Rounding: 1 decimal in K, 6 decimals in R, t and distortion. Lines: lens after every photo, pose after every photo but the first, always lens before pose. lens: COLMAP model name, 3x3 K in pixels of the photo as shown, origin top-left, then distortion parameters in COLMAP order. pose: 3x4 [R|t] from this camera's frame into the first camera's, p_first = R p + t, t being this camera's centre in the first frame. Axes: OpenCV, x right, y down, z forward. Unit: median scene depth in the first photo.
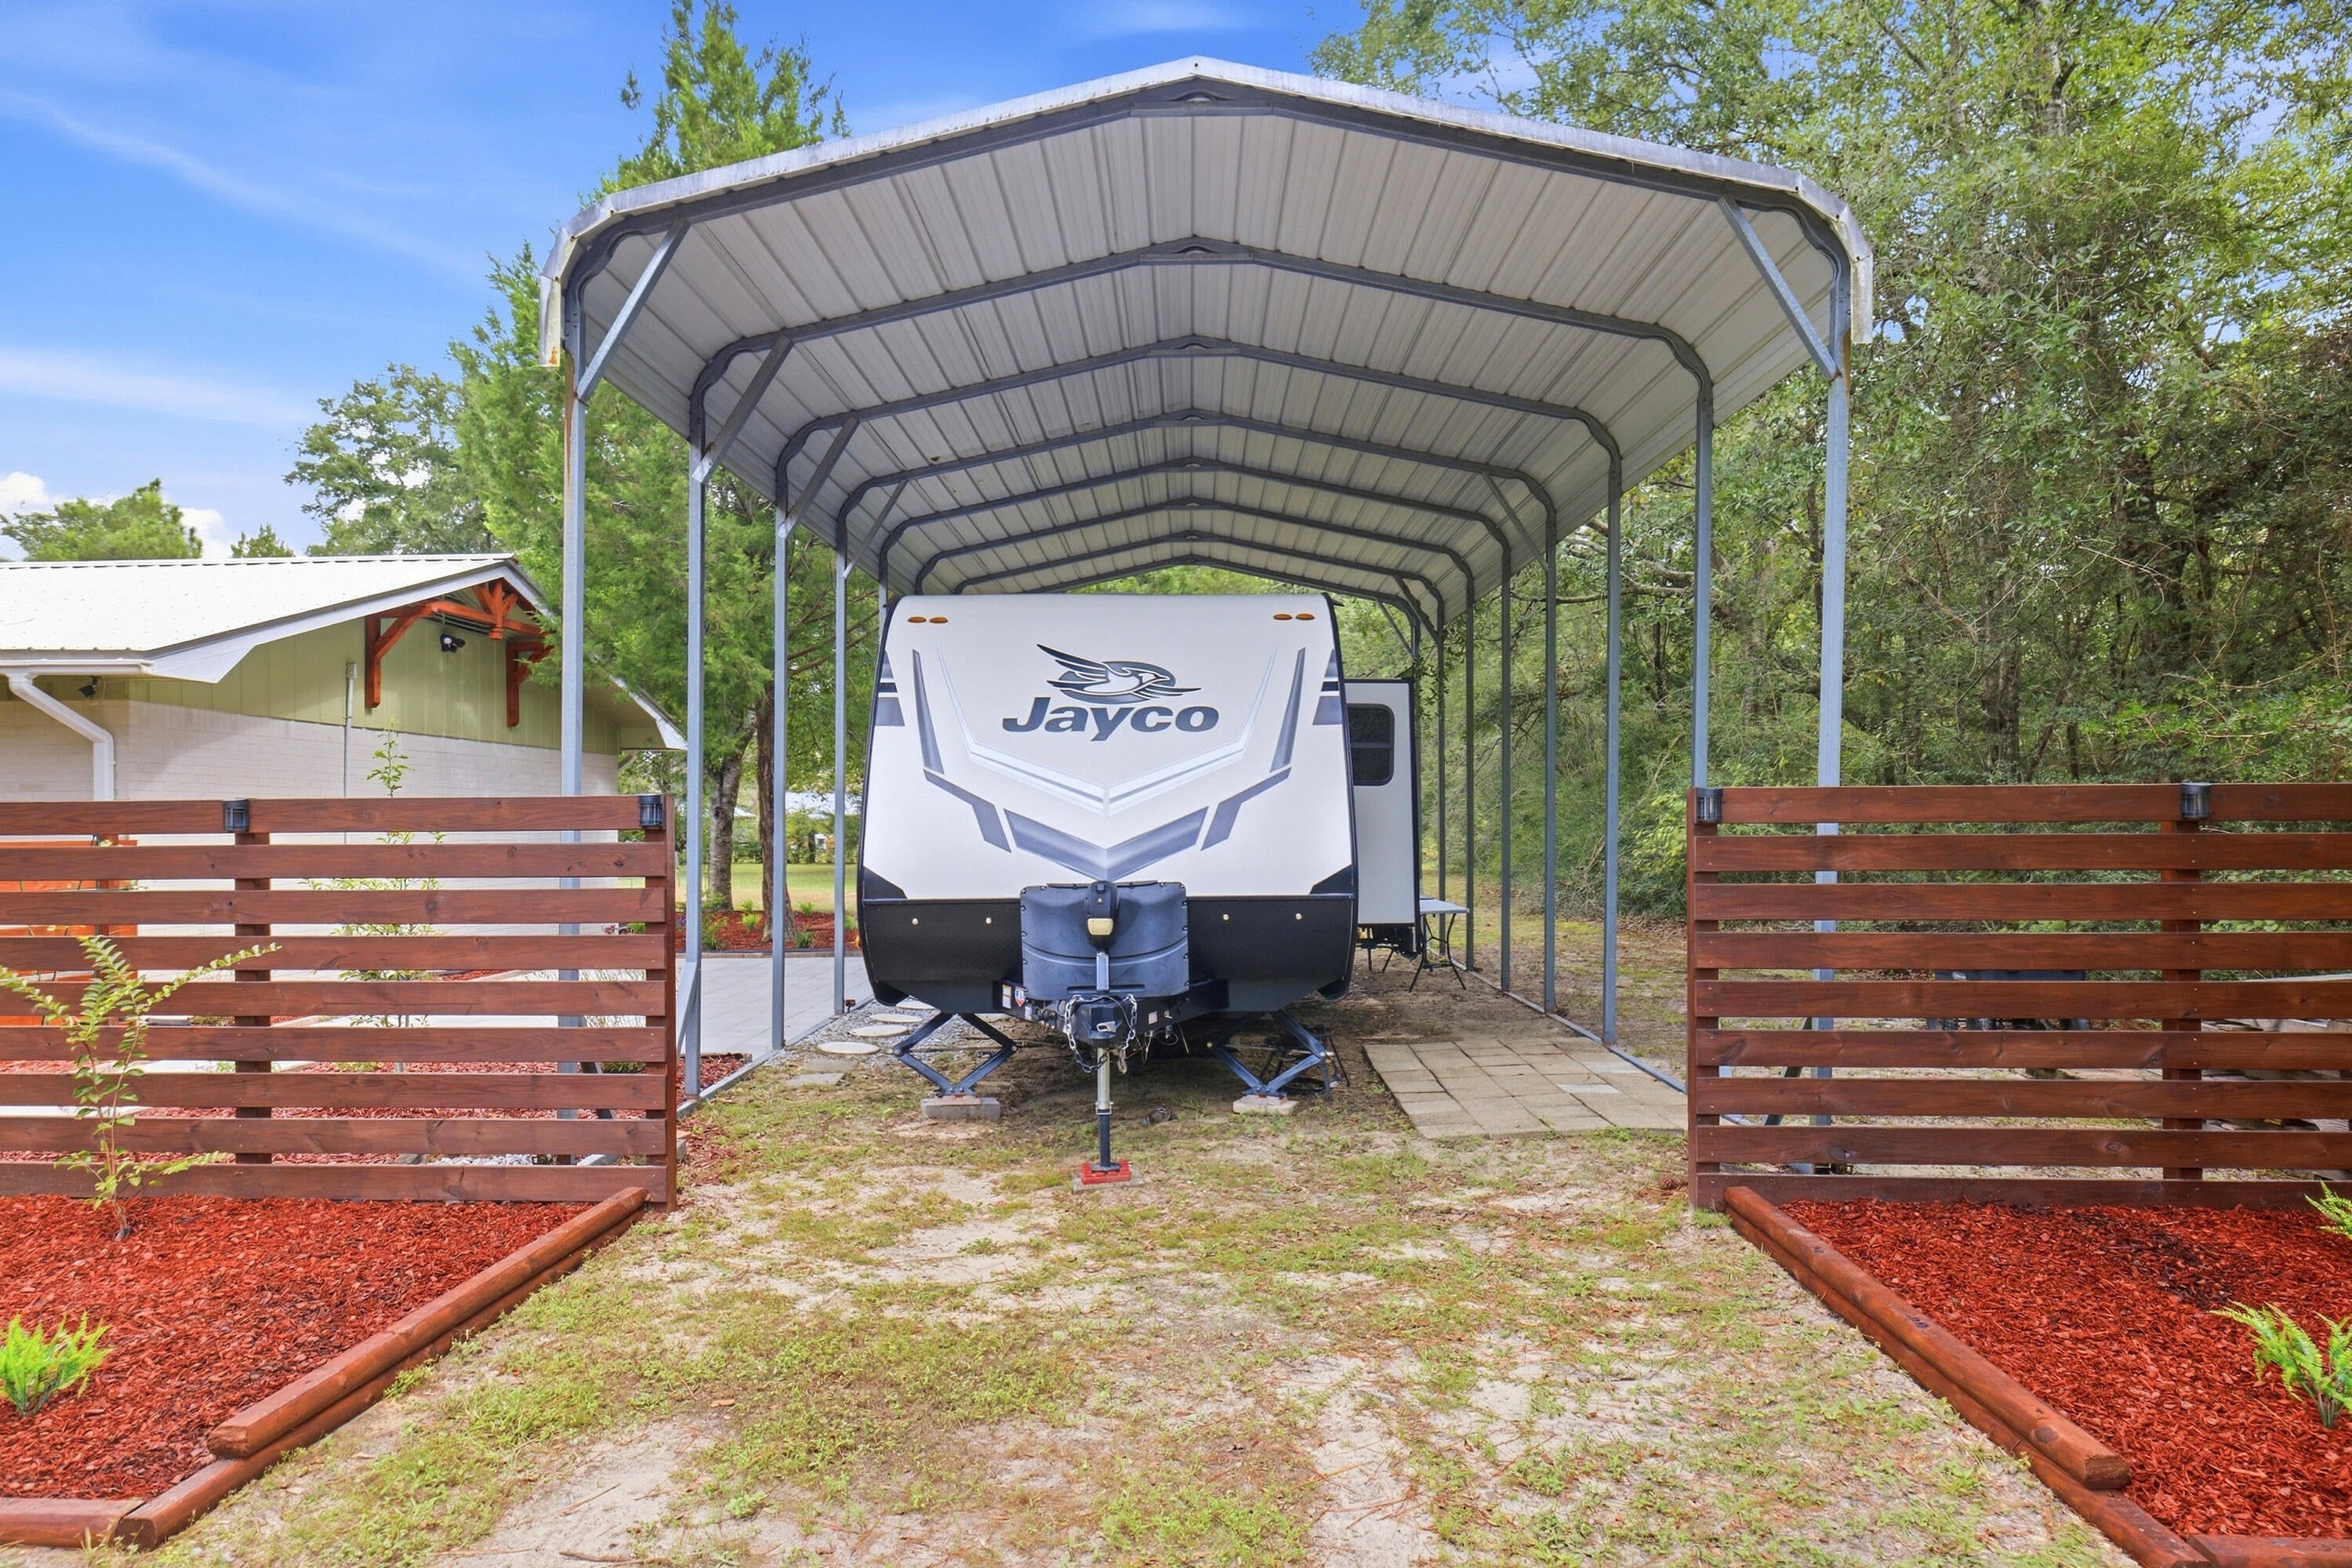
lens RADIAL K [[1338.1, 0, 1137.5], [0, 1338.1, 825.6], [0, 0, 1]] dist [0.000160, 0.002645]
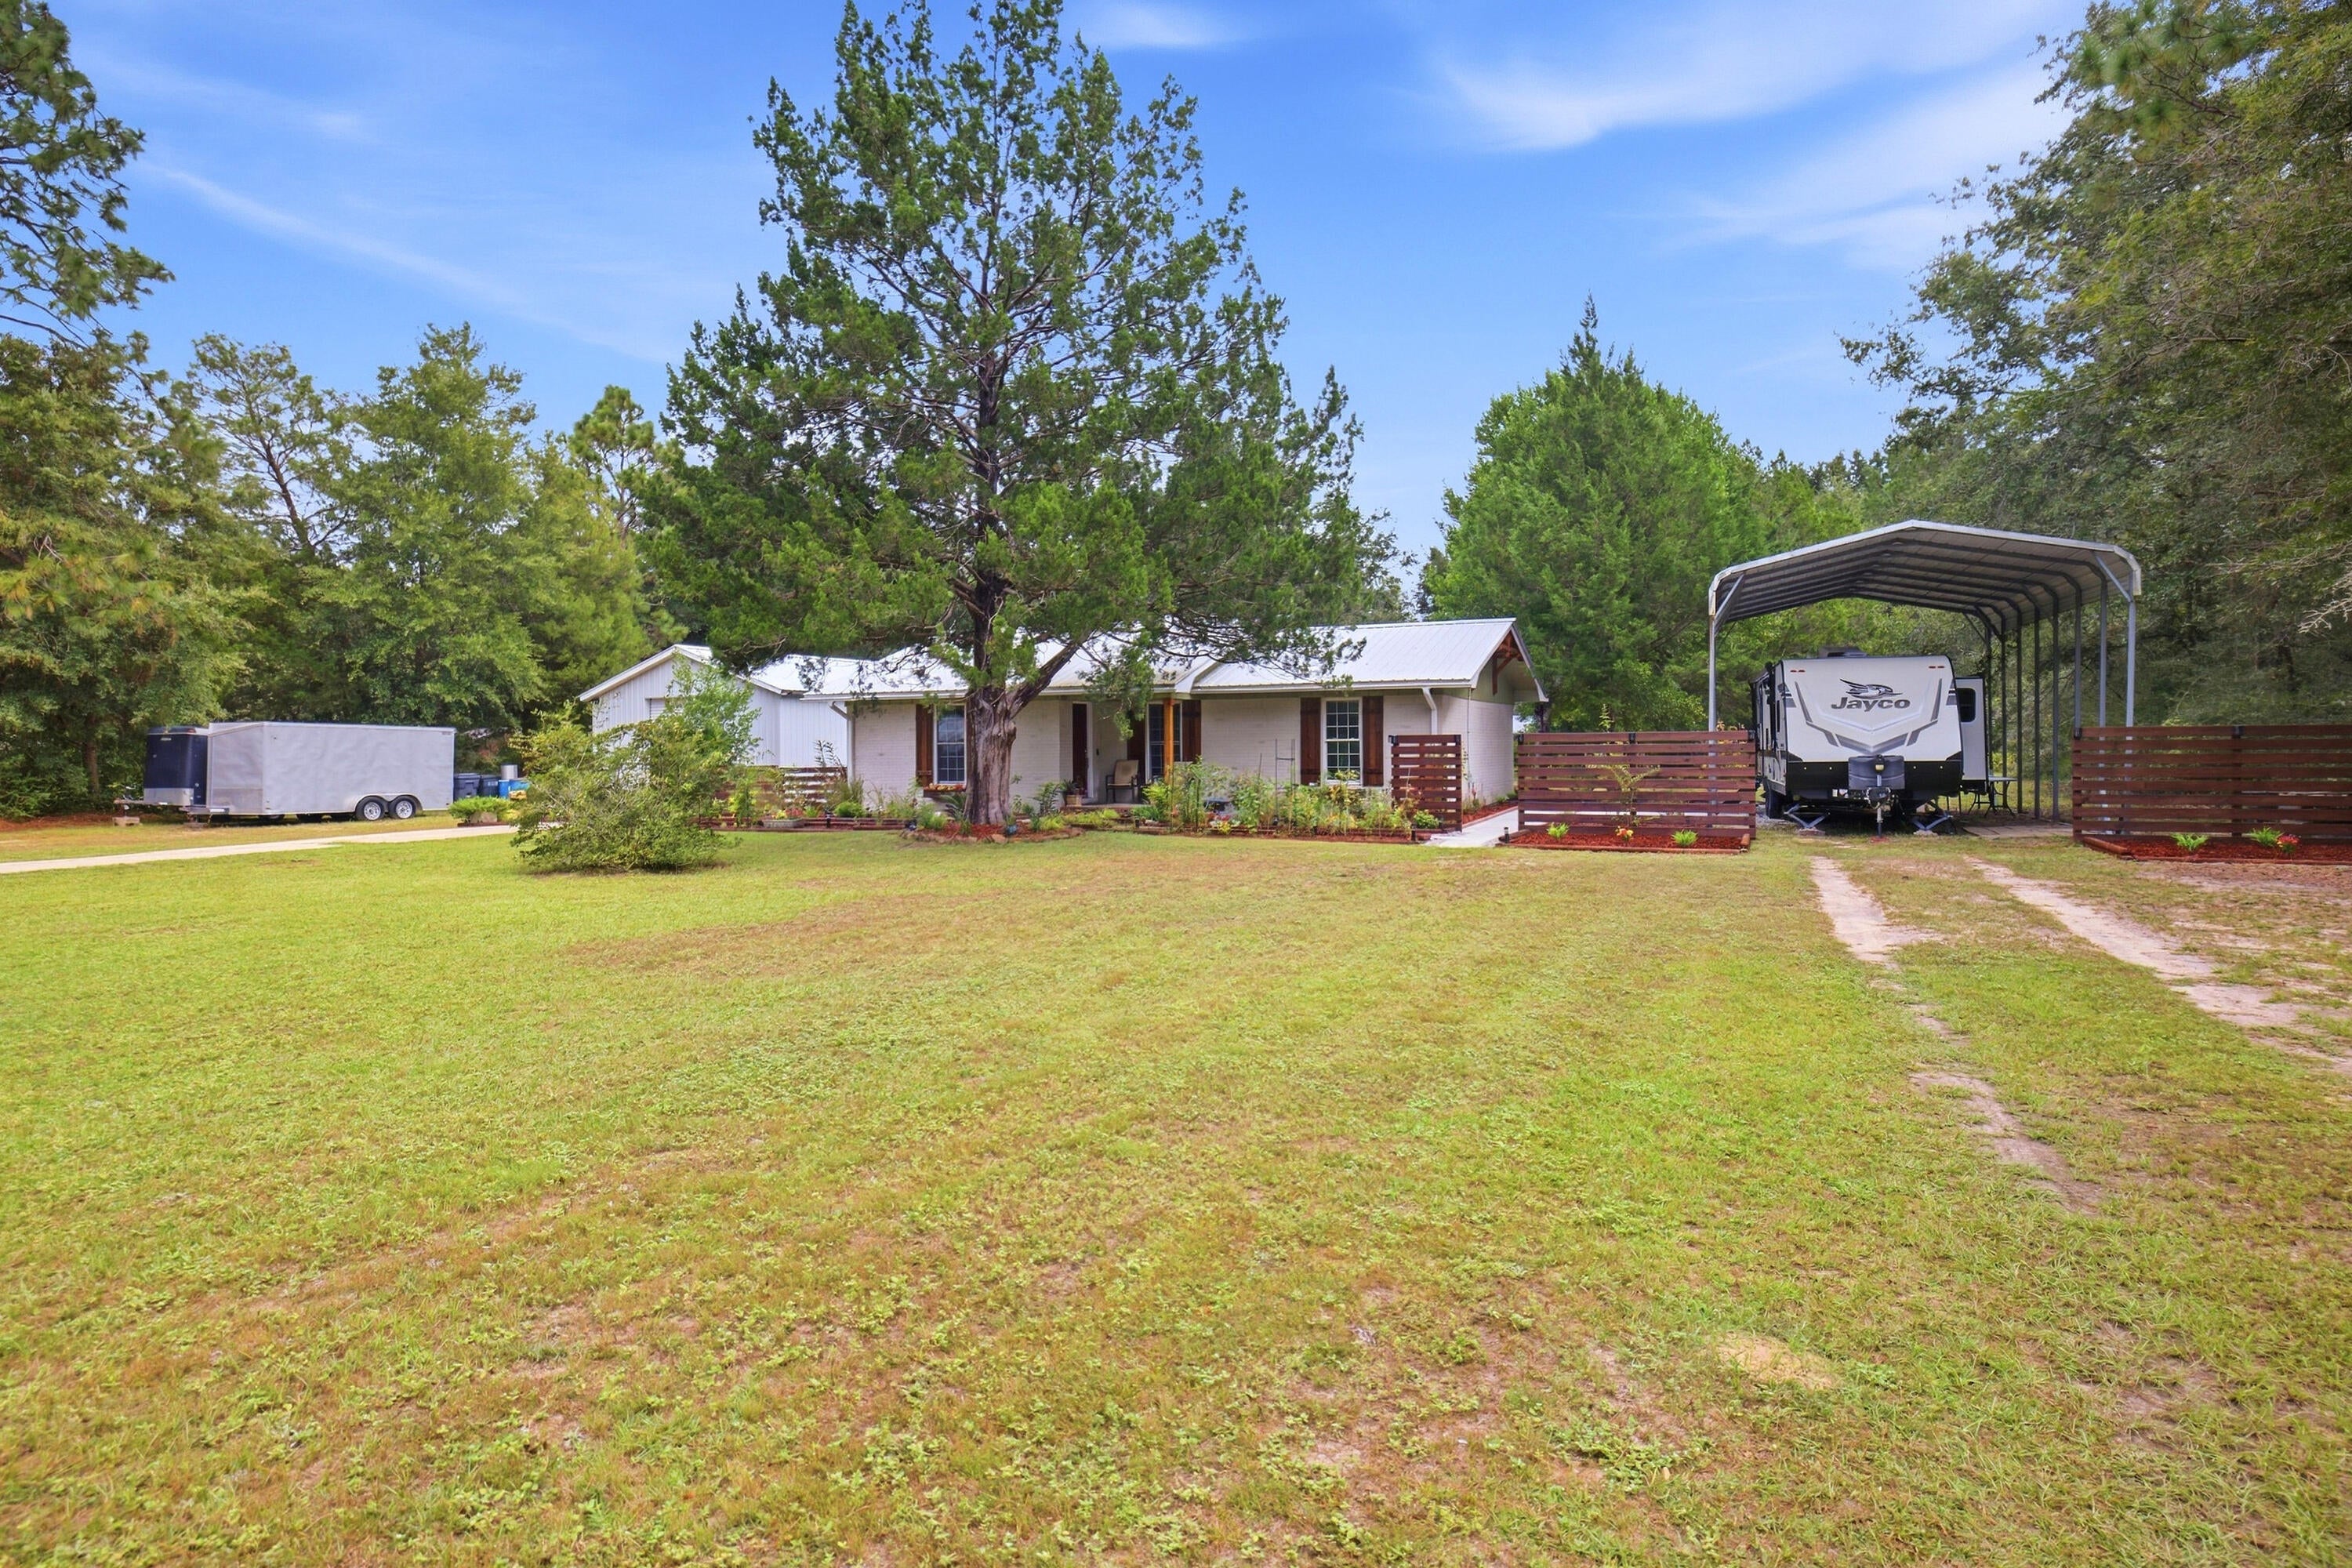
lens RADIAL K [[1286.2, 0, 1178.0], [0, 1286.2, 753.1], [0, 0, 1]] dist [0.000806, 0.000380]
pose [[0.934349, -0.000142, -0.356360, -0.495573], [0.003581, 0.999953, 0.008990, 0.000958], [0.356342, -0.009676, 0.934306, -2.552766]]
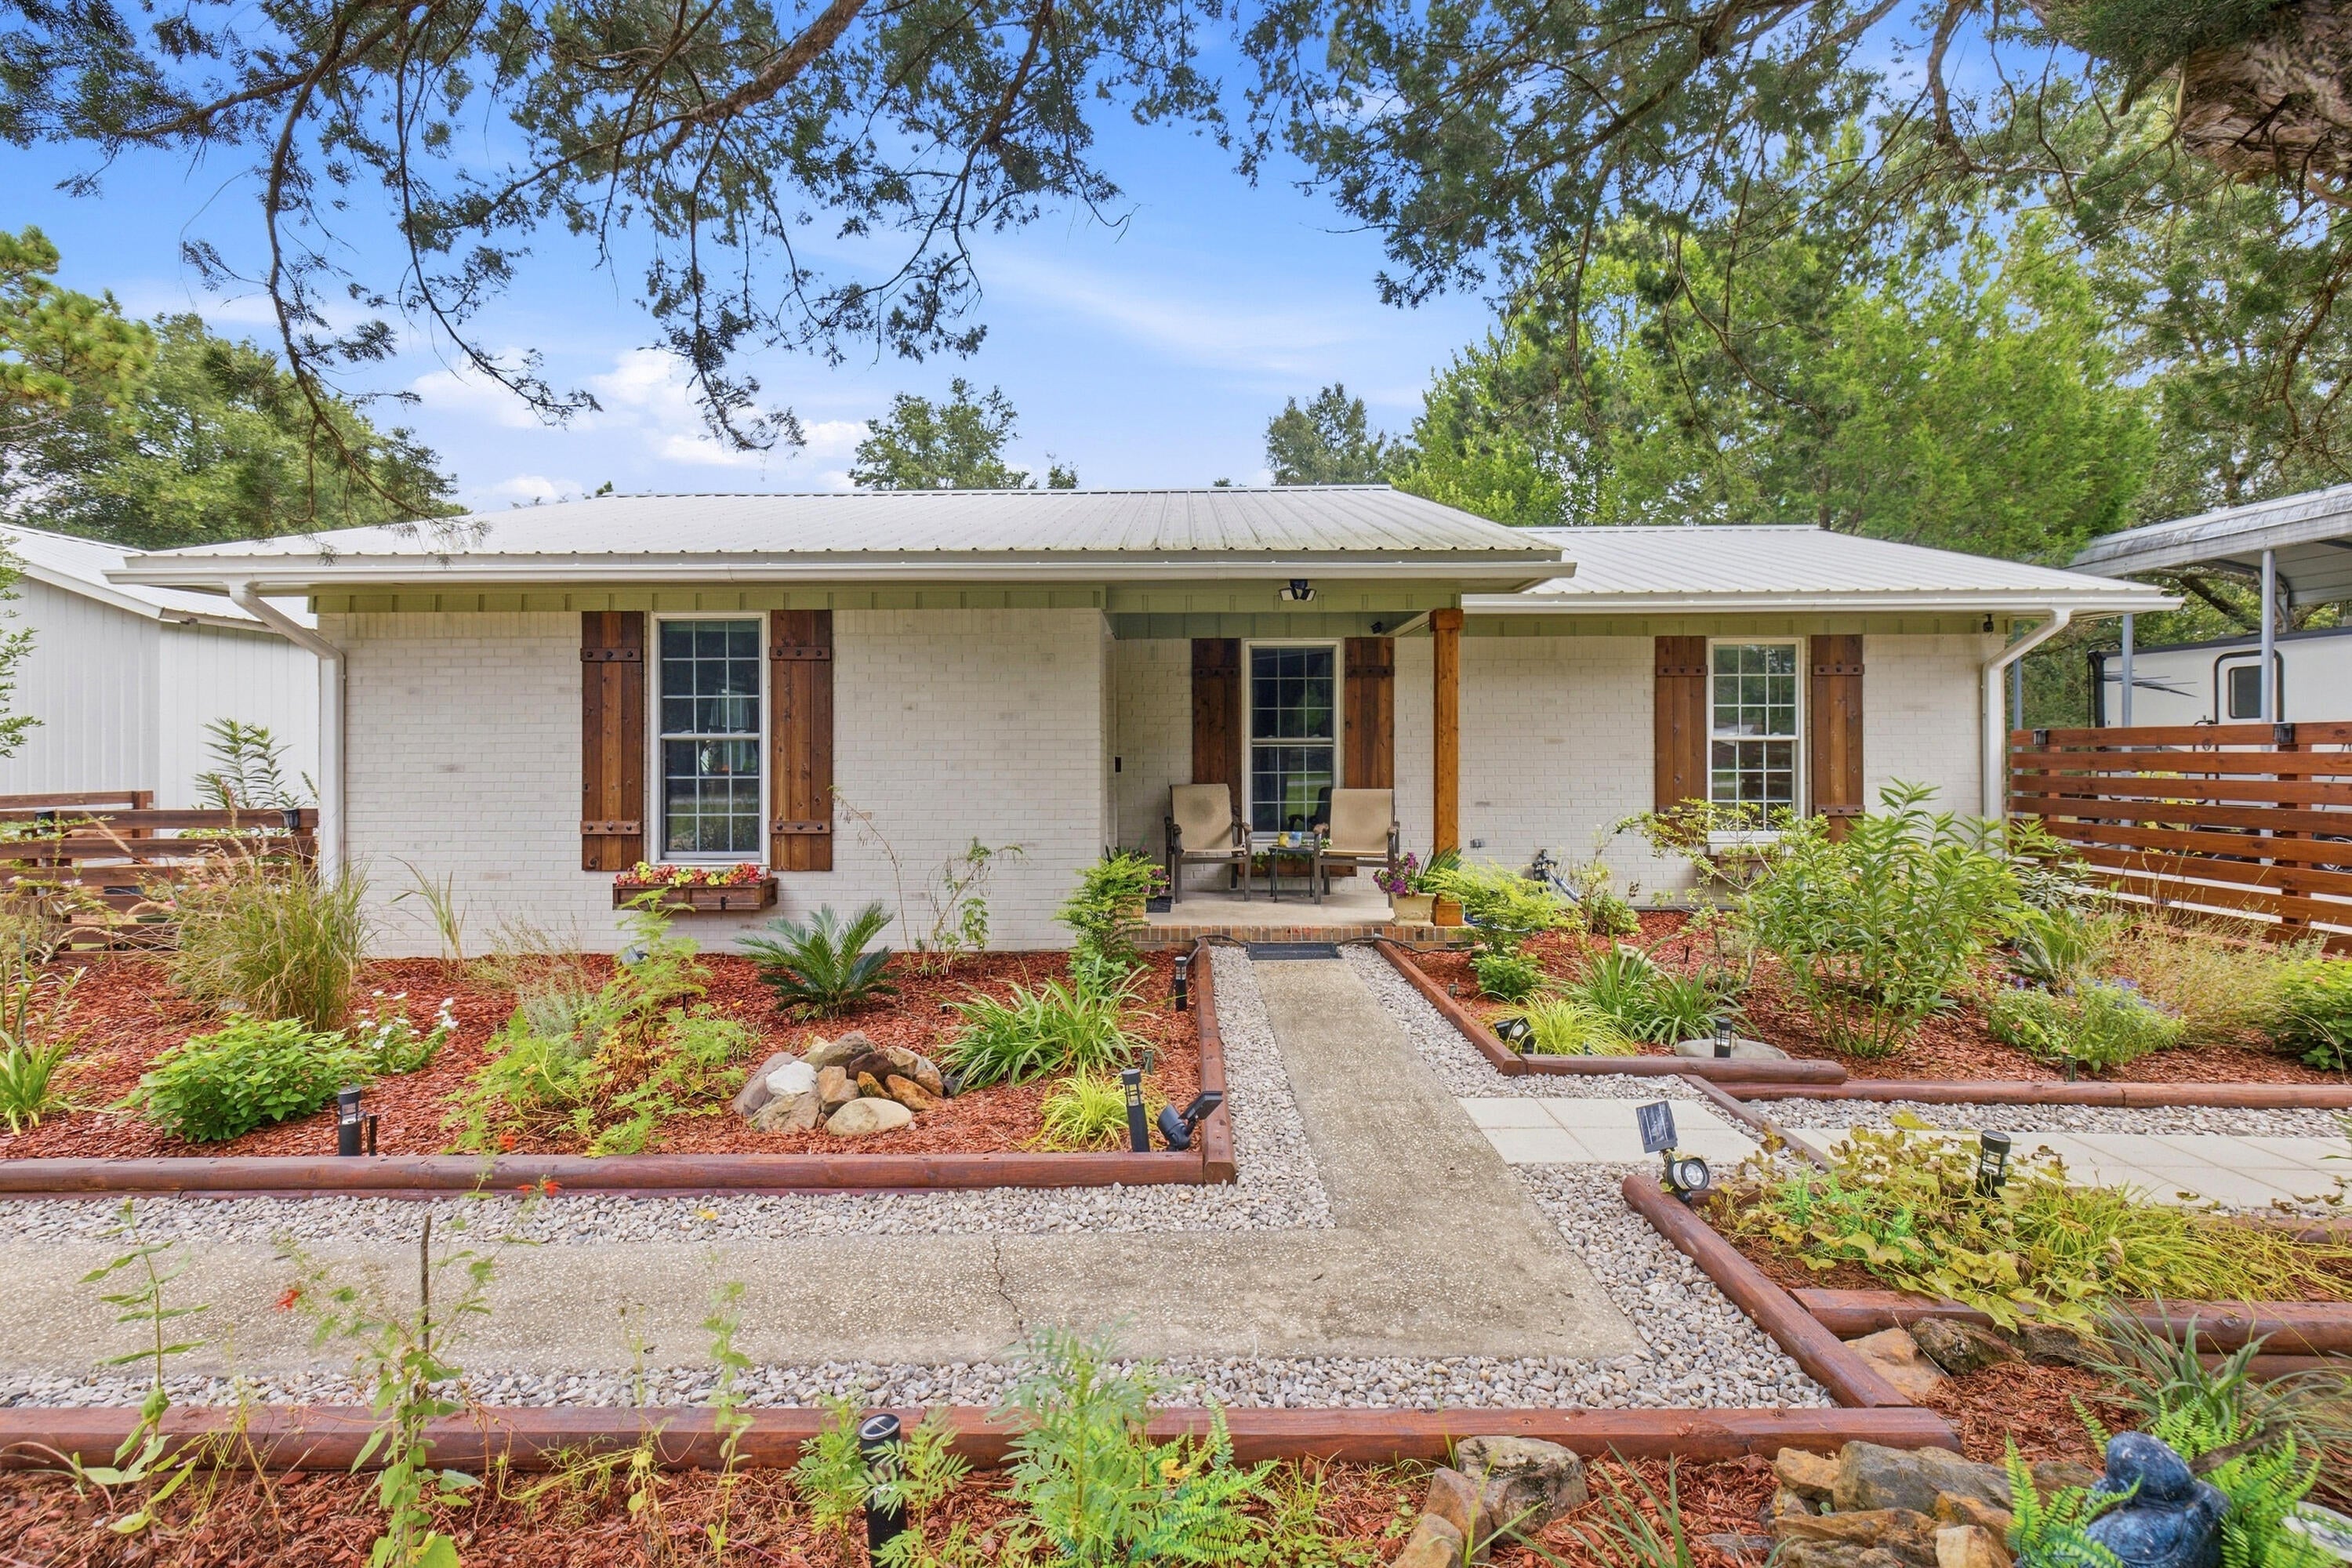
lens RADIAL K [[981.1, 0, 1158.8], [0, 981.1, 780.5], [0, 0, 1]] dist [0.008635, -0.000300]
pose [[0.999425, 0.002789, 0.033805, -2.351213], [-0.003882, 0.999471, 0.032301, 0.016247], [-0.033697, -0.032414, 0.998906, 0.209908]]
